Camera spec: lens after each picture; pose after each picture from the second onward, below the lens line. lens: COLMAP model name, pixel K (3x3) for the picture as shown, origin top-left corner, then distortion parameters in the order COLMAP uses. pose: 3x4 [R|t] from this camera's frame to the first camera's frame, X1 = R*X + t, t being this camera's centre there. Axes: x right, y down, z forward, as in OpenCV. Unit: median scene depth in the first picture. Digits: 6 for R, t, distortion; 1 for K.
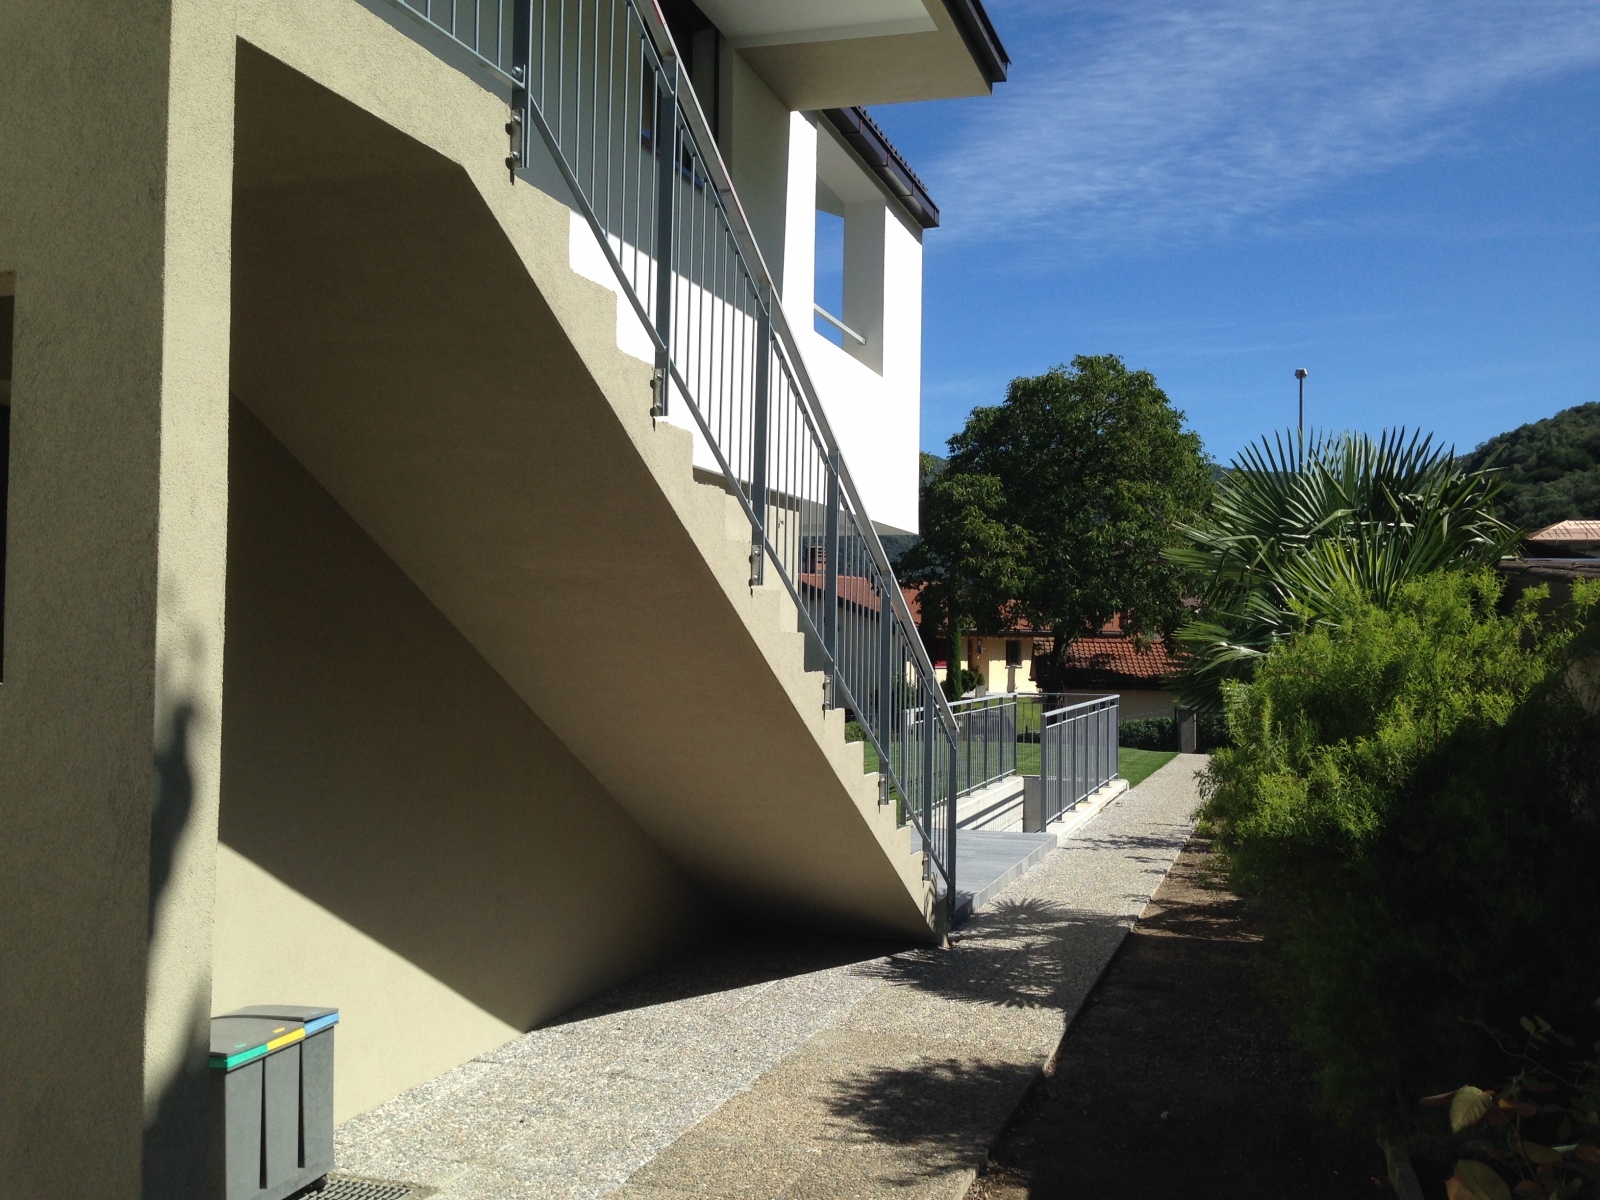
lens RADIAL K [[1446.5, 0, 793.9], [0, 1446.5, 594.2], [0, 0, 1]] dist [0.135222, -0.244910]
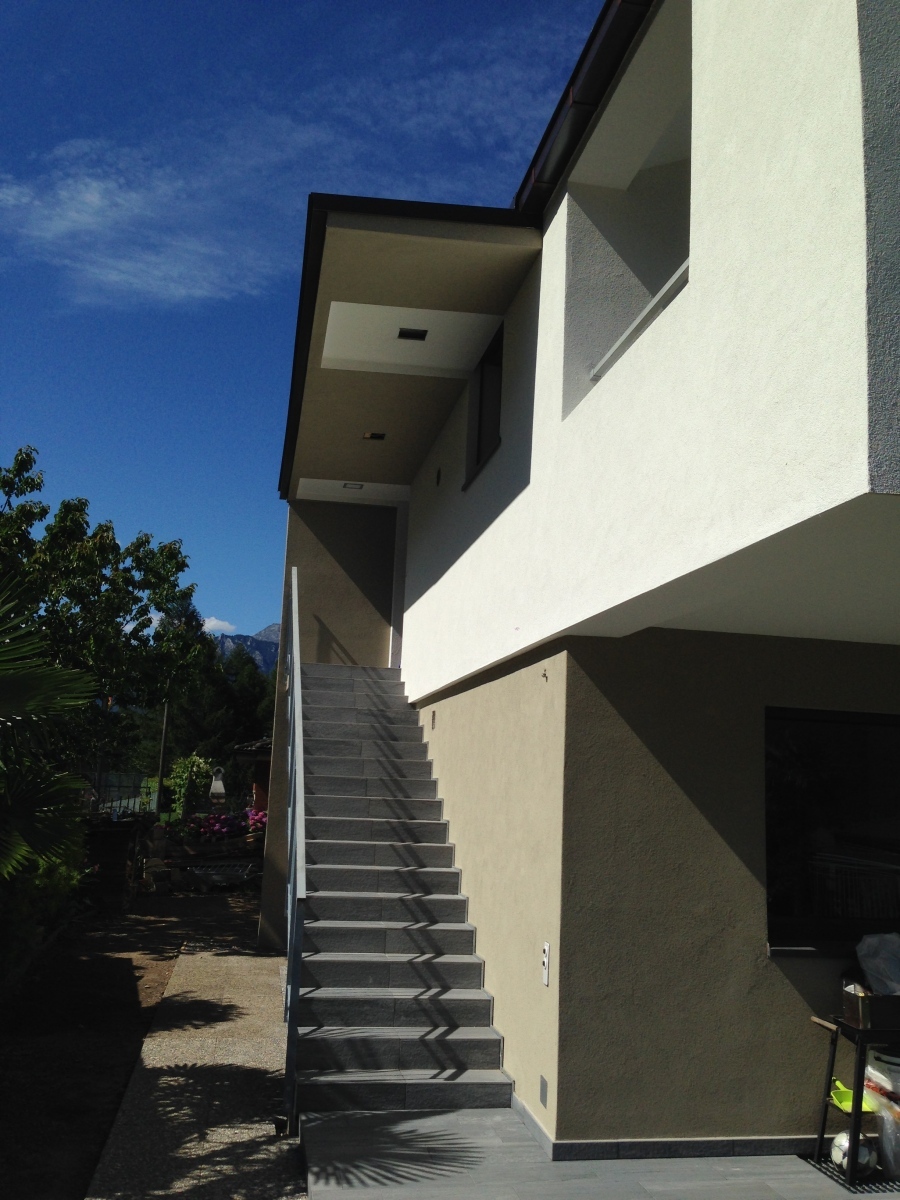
lens RADIAL K [[1084.9, 0, 450.0], [0, 1084.9, 600.0], [0, 0, 1]] dist [0.135222, -0.244910]
pose [[-0.868609, -0.132511, -0.477450, 0.410120], [-0.037281, 0.978323, -0.203700, 0.046492], [0.494093, -0.159135, -0.854721, 1.759395]]
